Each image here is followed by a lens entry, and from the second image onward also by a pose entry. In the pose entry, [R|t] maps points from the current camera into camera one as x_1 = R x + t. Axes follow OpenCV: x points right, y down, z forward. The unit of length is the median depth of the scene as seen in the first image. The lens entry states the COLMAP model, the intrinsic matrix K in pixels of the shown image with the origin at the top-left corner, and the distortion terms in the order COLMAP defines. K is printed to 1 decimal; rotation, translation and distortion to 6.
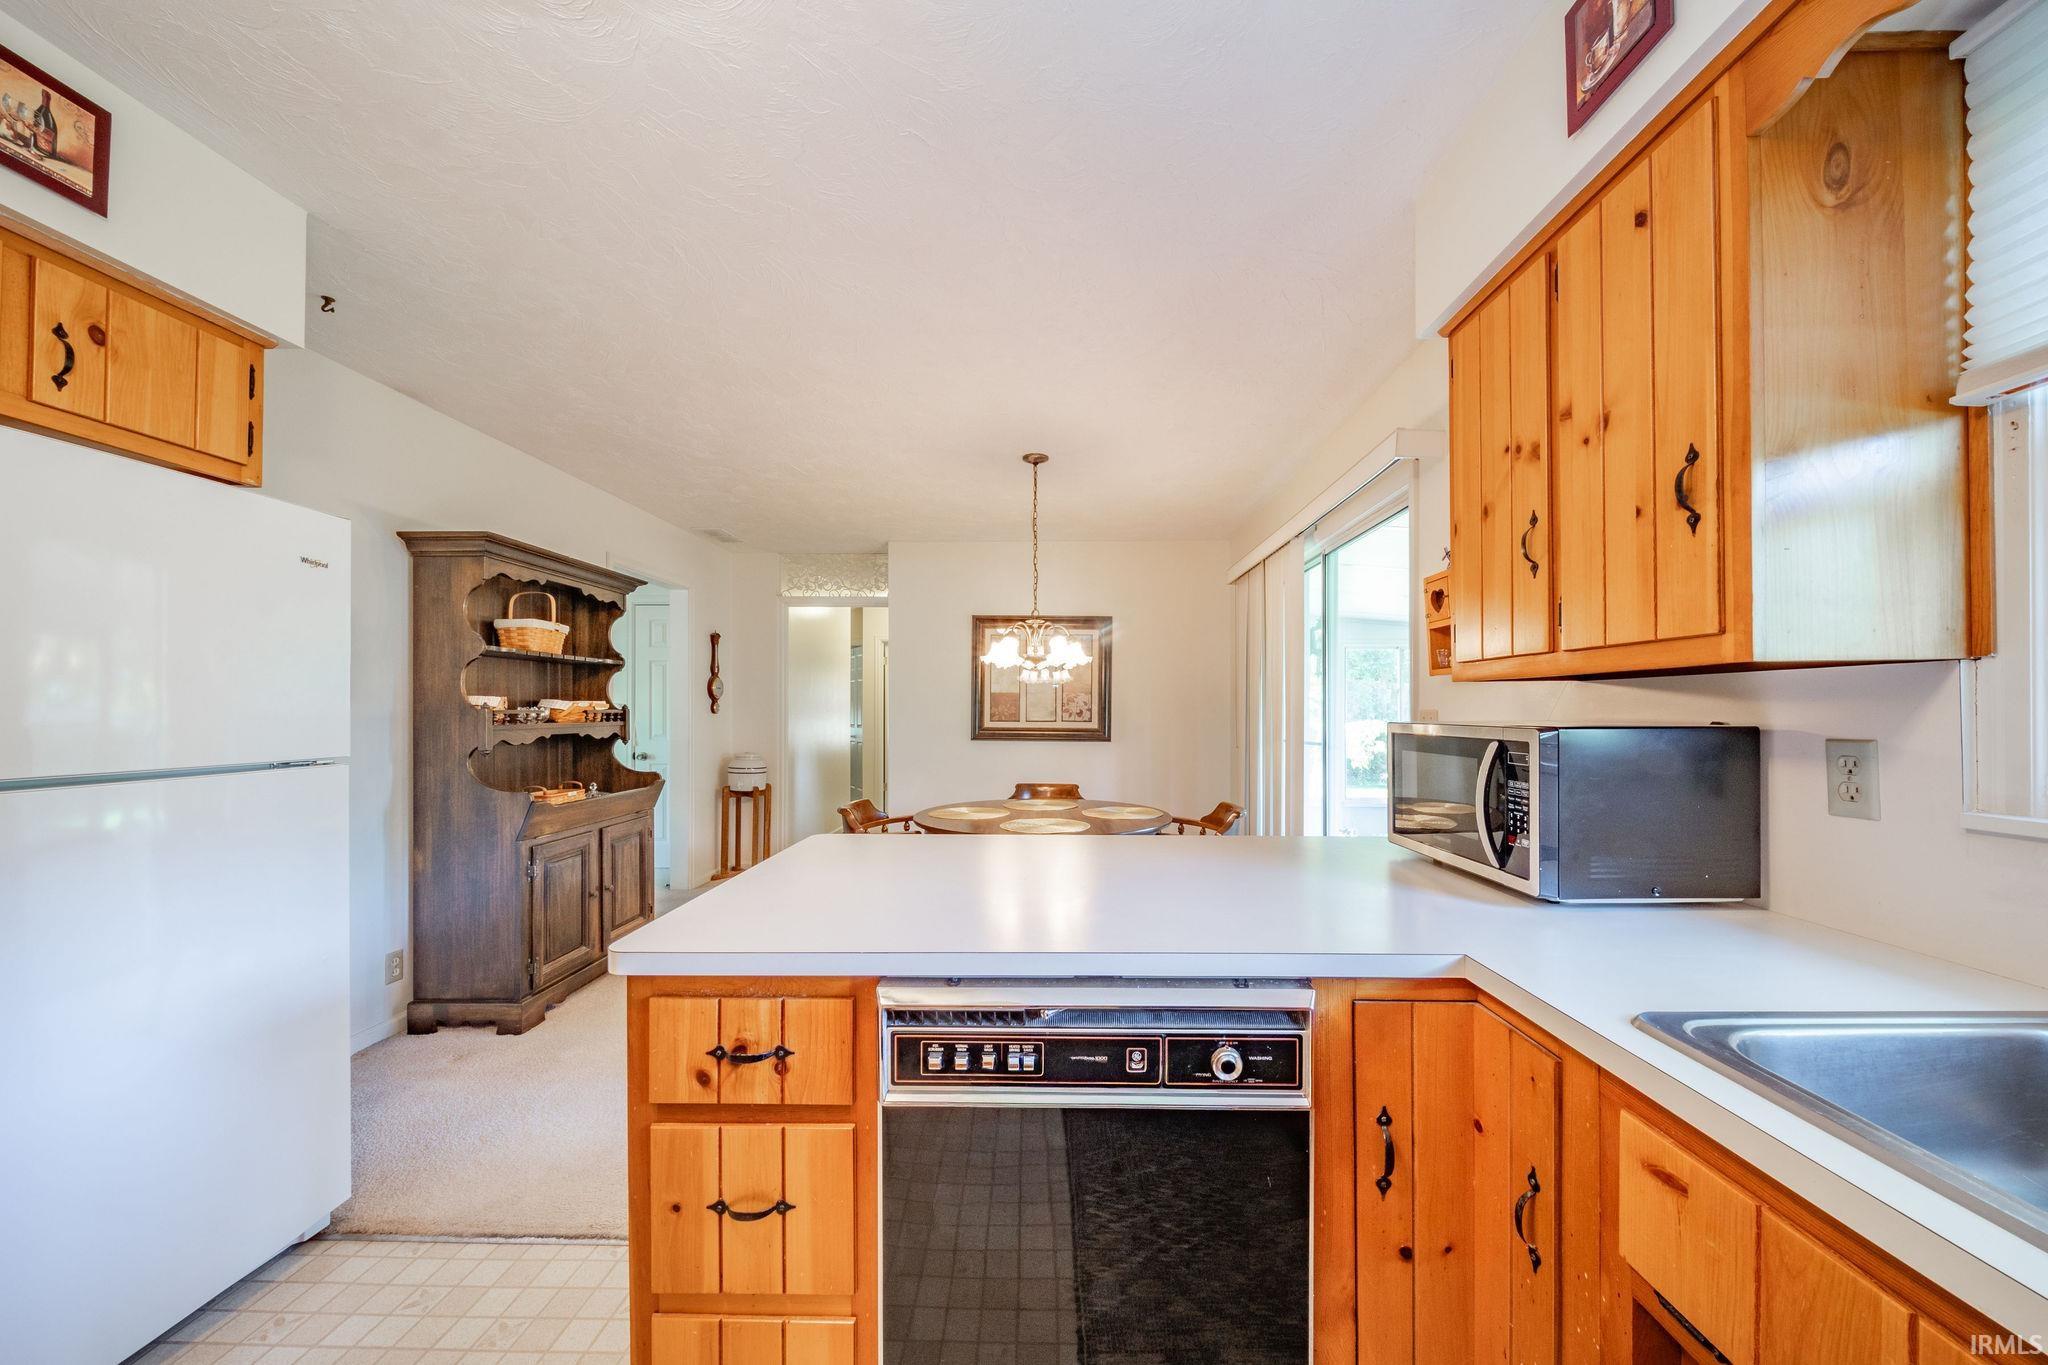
lens RADIAL K [[719.9, 0, 1044.3], [0, 719.9, 707.2], [0, 0, 1]] dist [0.000479, -0.001048]
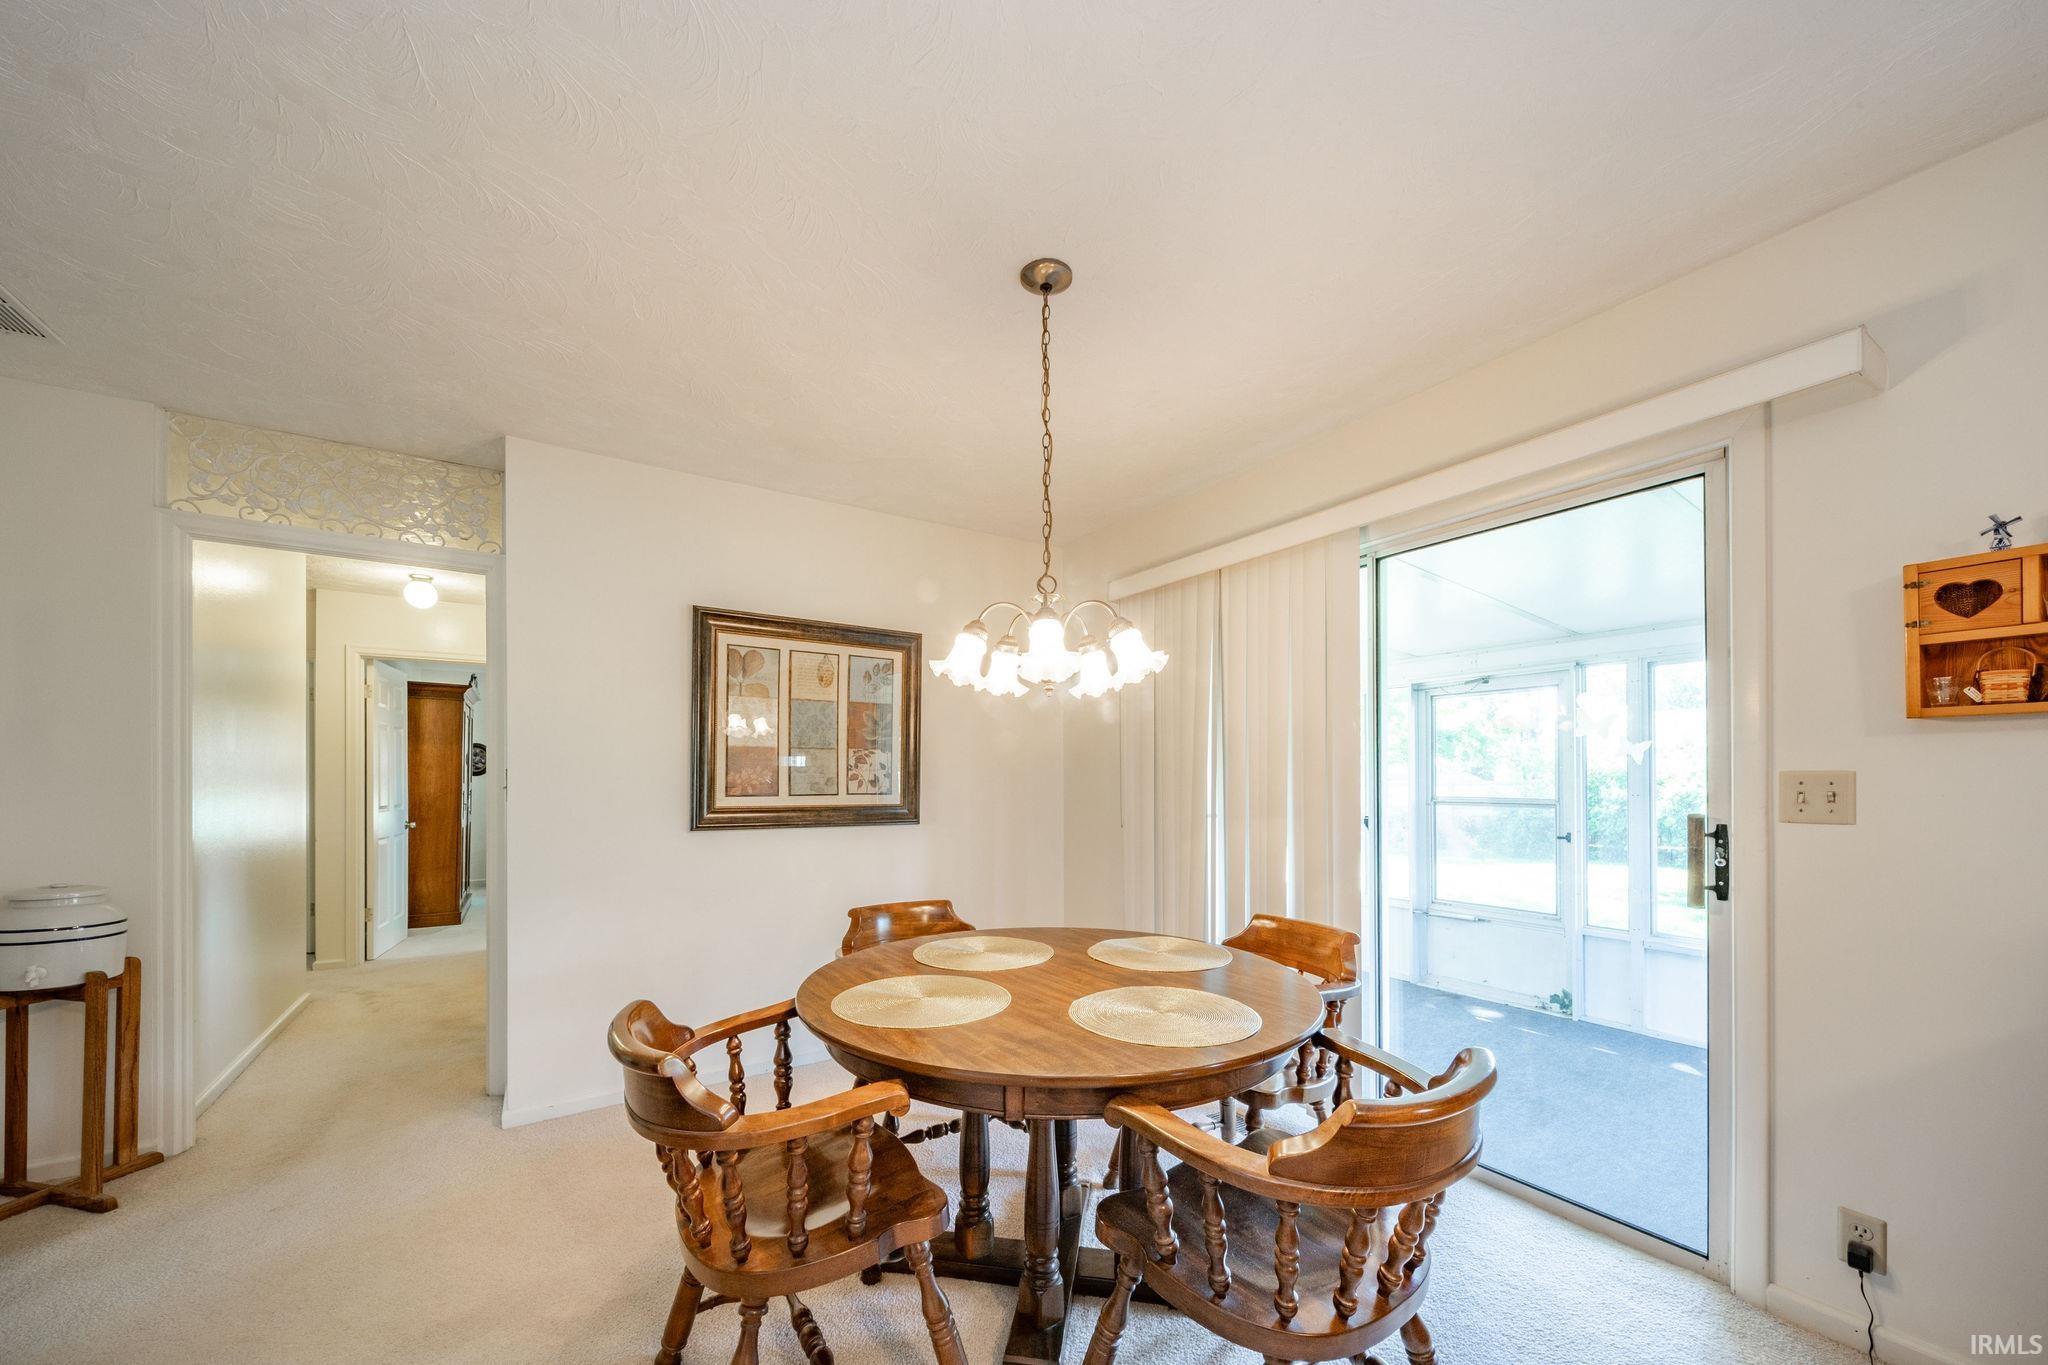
lens RADIAL K [[744.5, 0, 999.7], [0, 744.5, 761.2], [0, 0, 1]] dist [-0.002731, -0.000135]
pose [[0.831815, 0.005391, 0.555027, -0.637787], [0.003171, 0.999890, -0.014465, 0.002504], [-0.555044, 0.013792, 0.831707, 1.138832]]
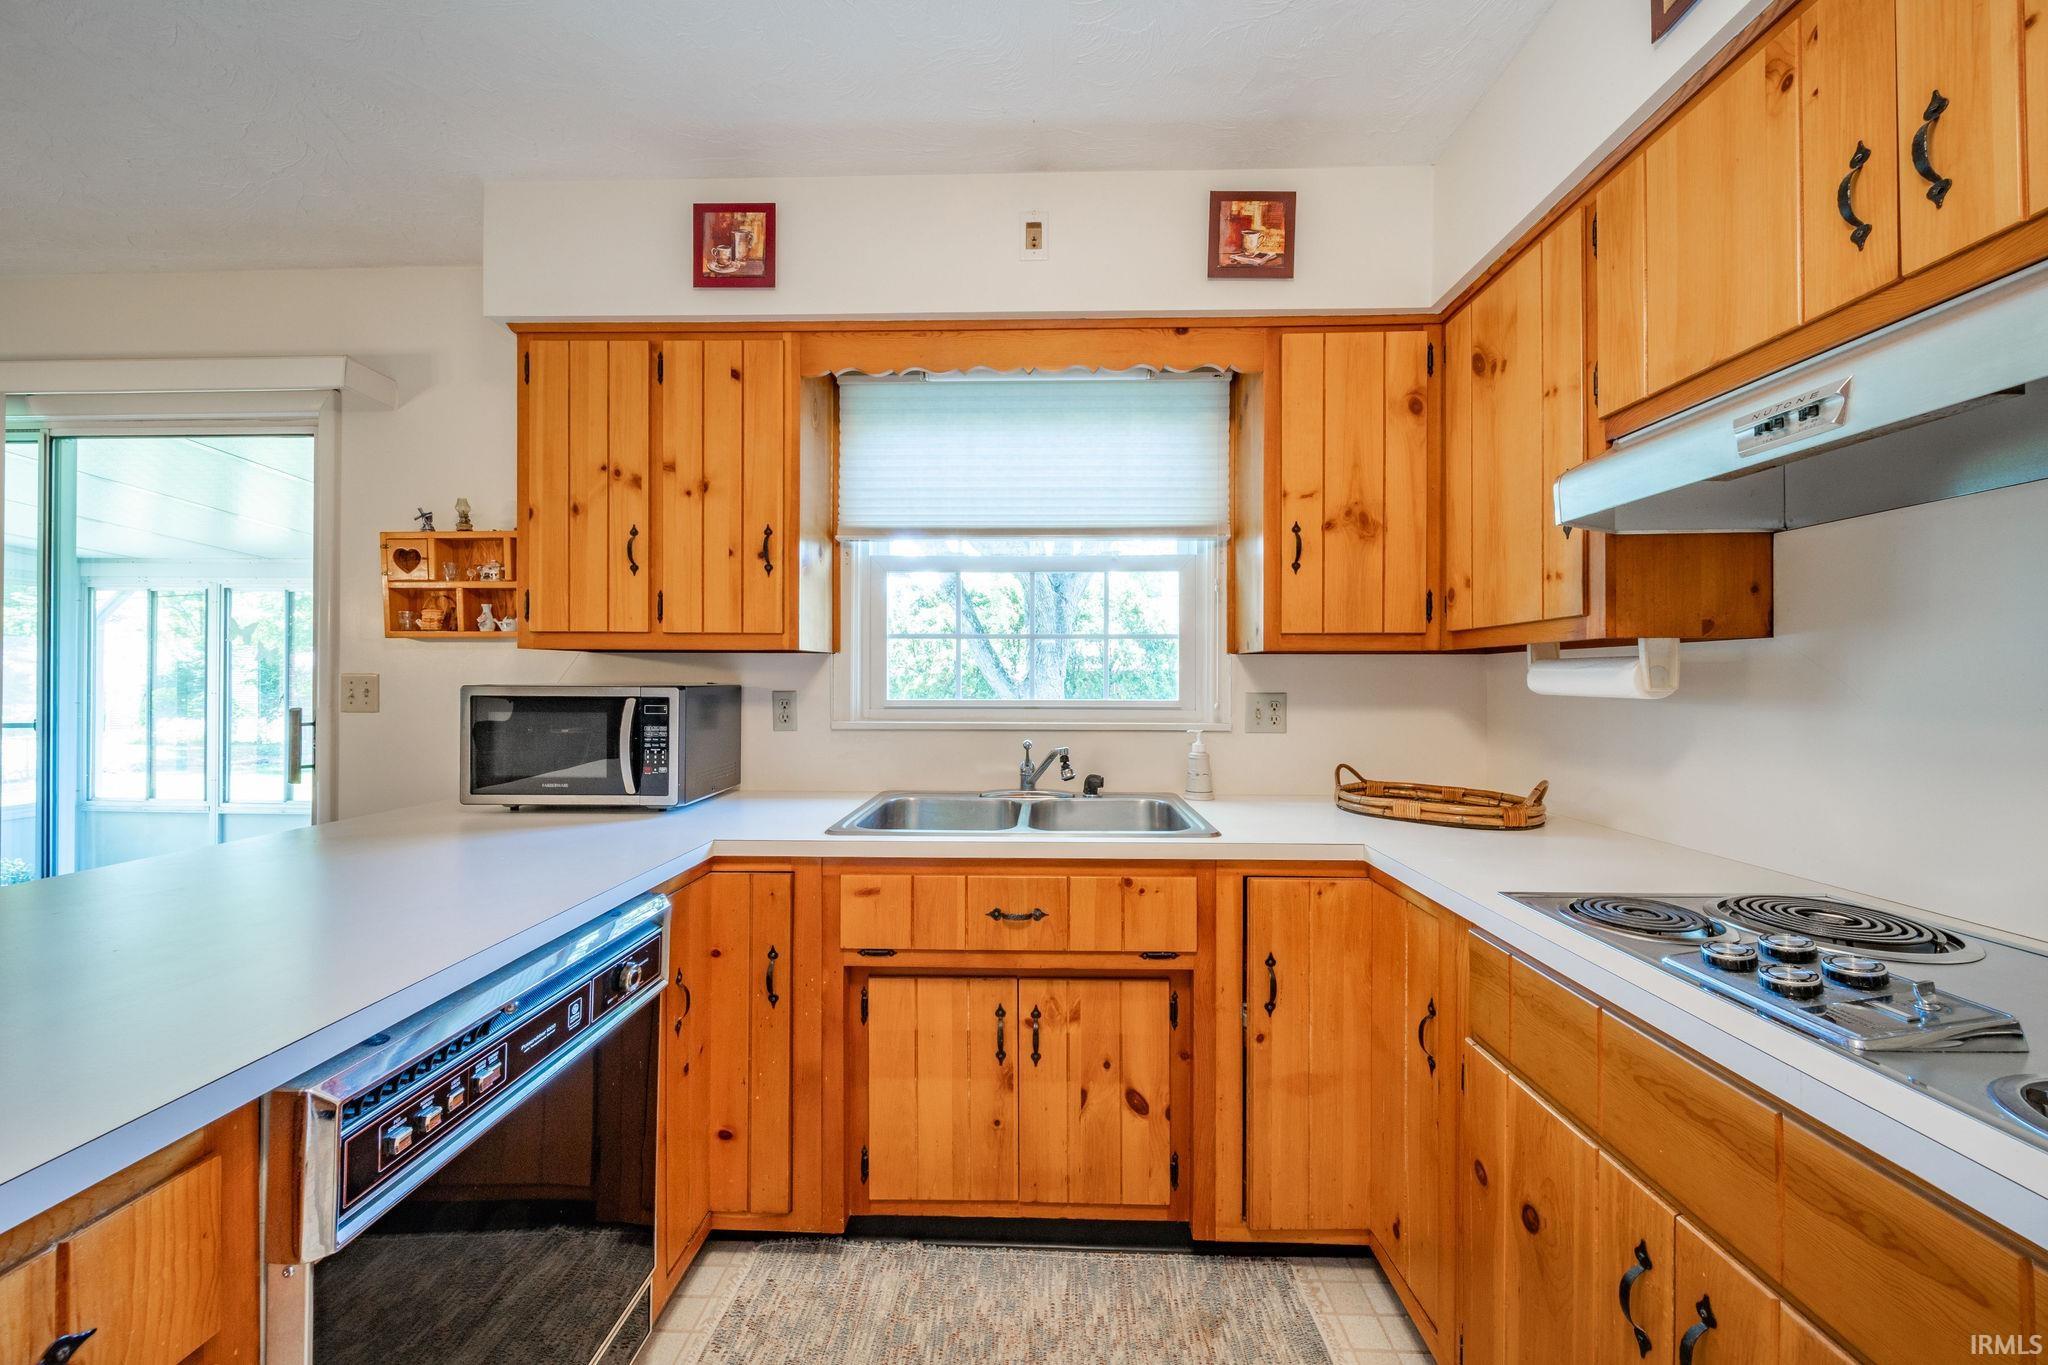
lens RADIAL K [[719.9, 0, 1040.0], [0, 719.9, 681.3], [0, 0, 1]] dist [0.000479, -0.001048]
pose [[-0.005247, -0.000846, 0.999986, -0.501023], [-0.007540, 0.999971, 0.000807, 0.007267], [-0.999958, -0.007536, -0.005253, 0.193955]]
